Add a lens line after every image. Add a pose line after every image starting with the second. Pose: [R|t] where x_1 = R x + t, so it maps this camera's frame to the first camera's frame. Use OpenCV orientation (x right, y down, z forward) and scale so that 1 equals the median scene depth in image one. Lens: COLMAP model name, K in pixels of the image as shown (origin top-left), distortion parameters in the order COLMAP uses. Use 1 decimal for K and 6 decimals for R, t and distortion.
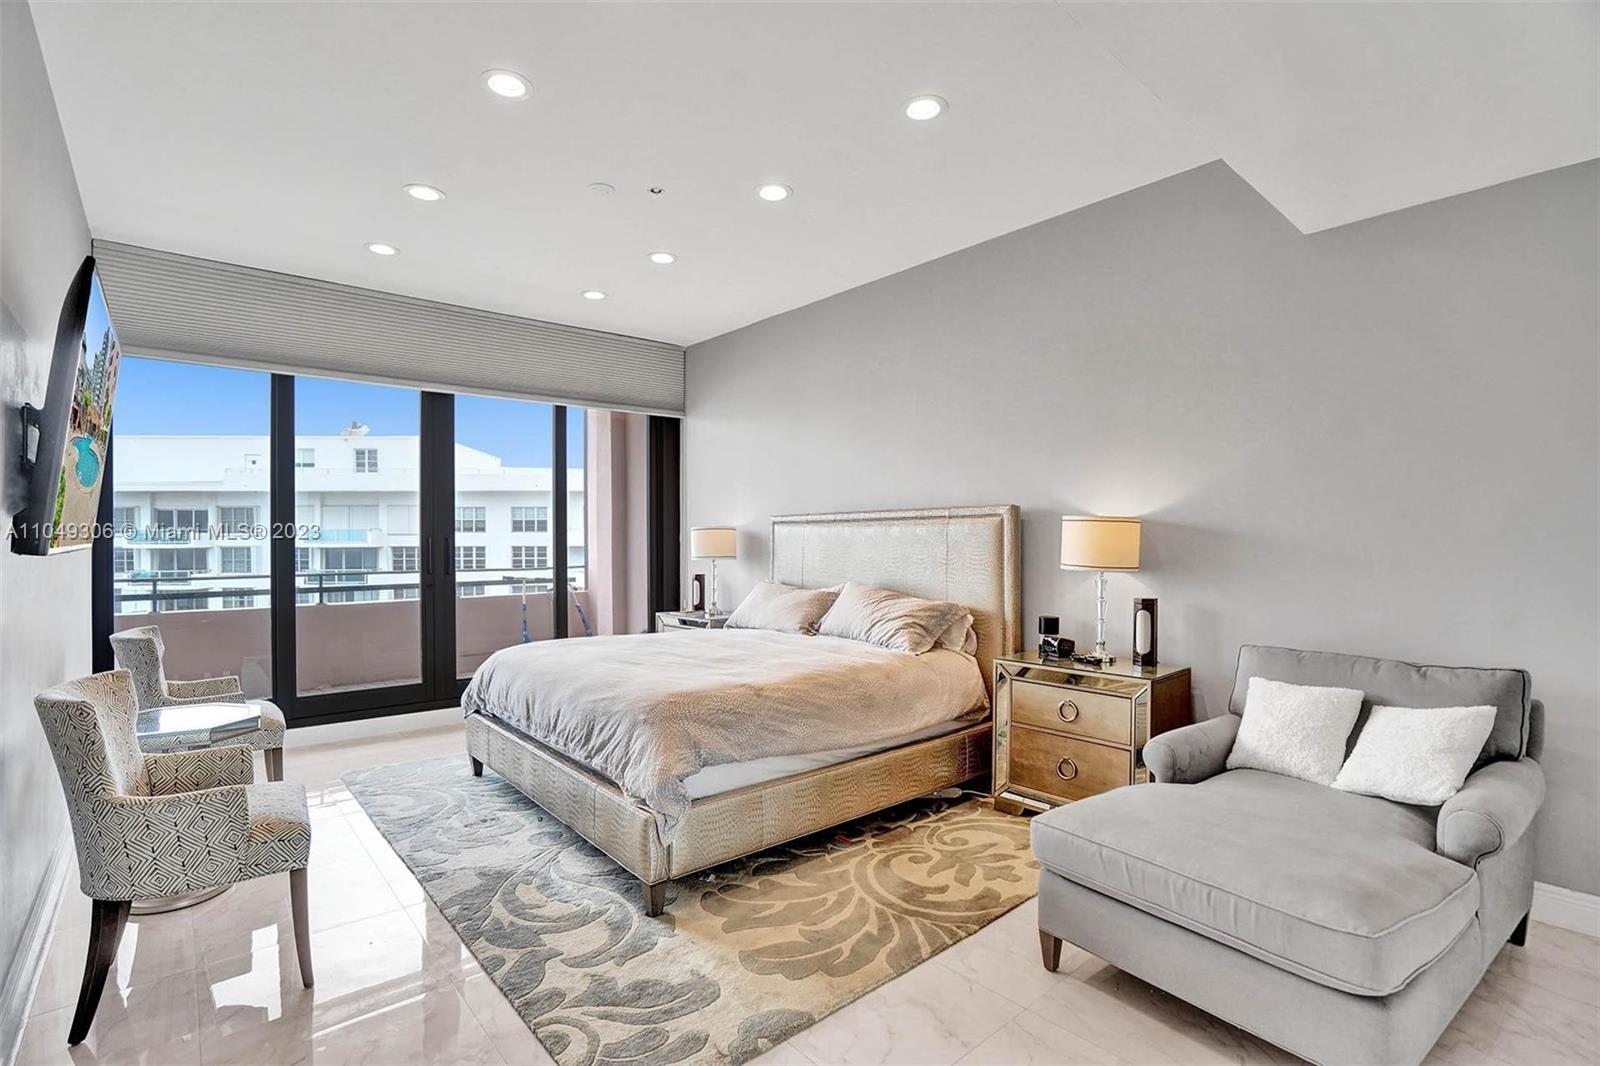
lens RADIAL K [[741.9, 0, 795.1], [0, 741.9, 543.1], [0, 0, 1]] dist [-0.058450, 0.022349]
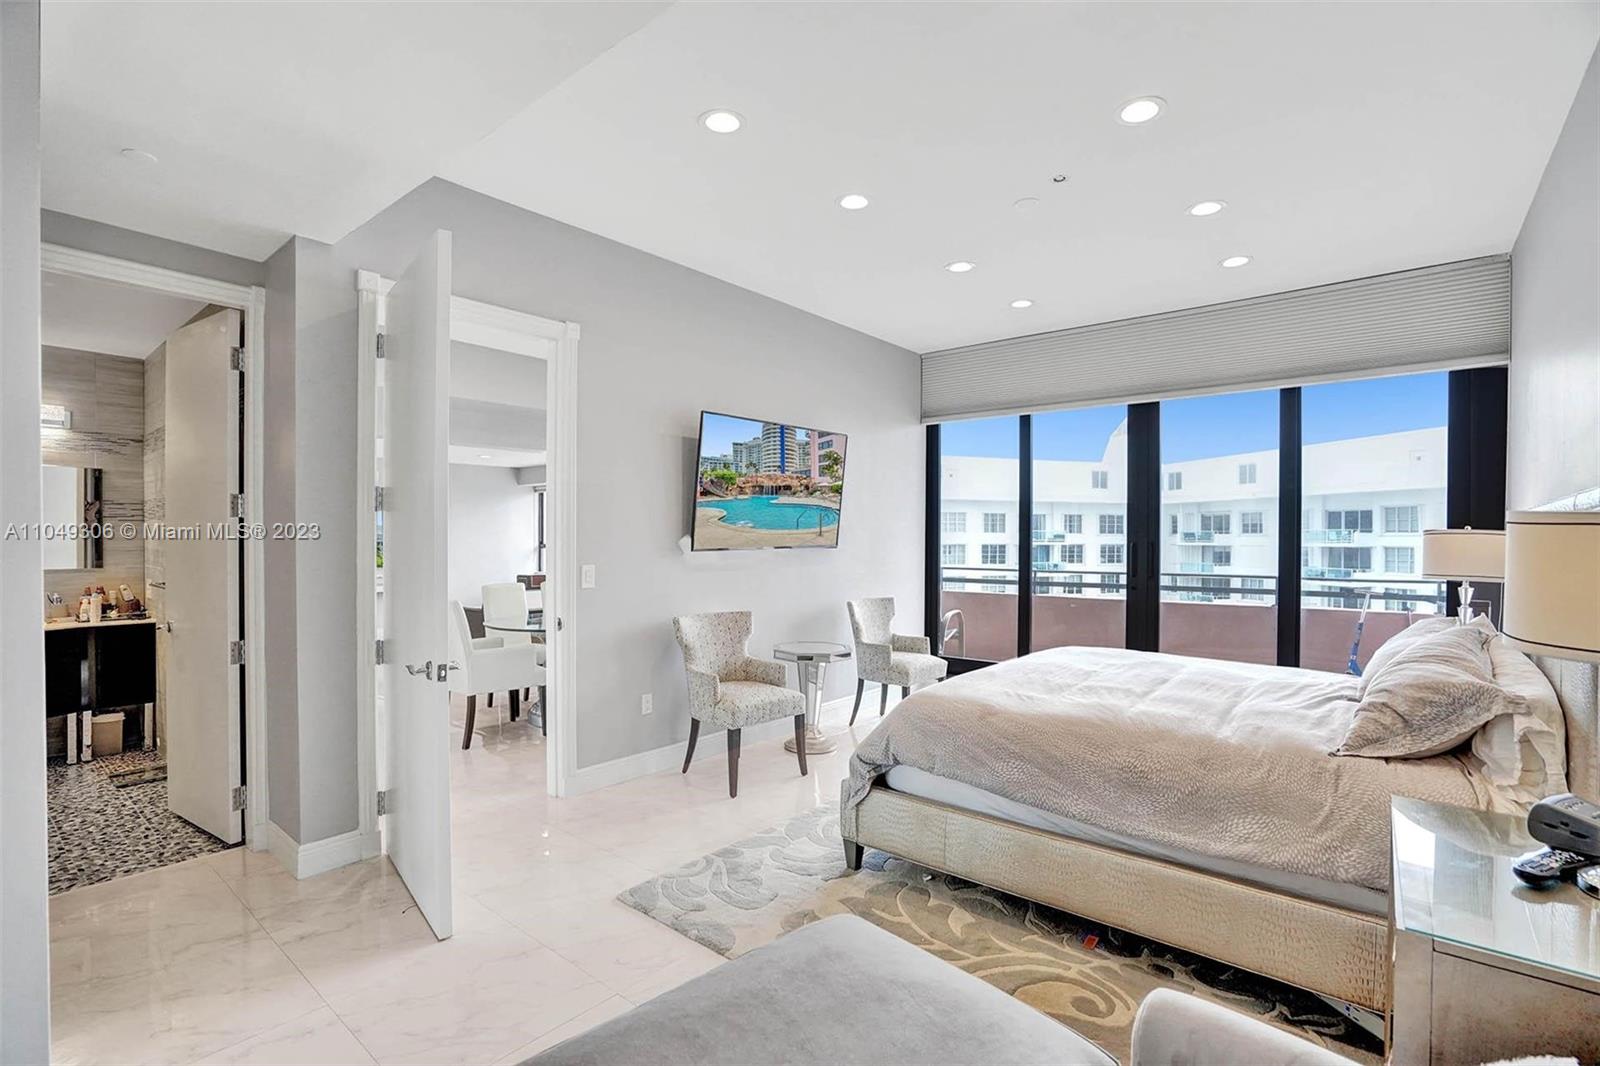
lens RADIAL K [[741.9, 0, 795.1], [0, 741.9, 543.1], [0, 0, 1]] dist [-0.058450, 0.022349]
pose [[0.169203, 0.012838, -0.985498, 0.448077], [-0.011906, 0.999869, 0.010981, -0.011814], [0.985509, 0.009876, 0.169334, 0.332355]]
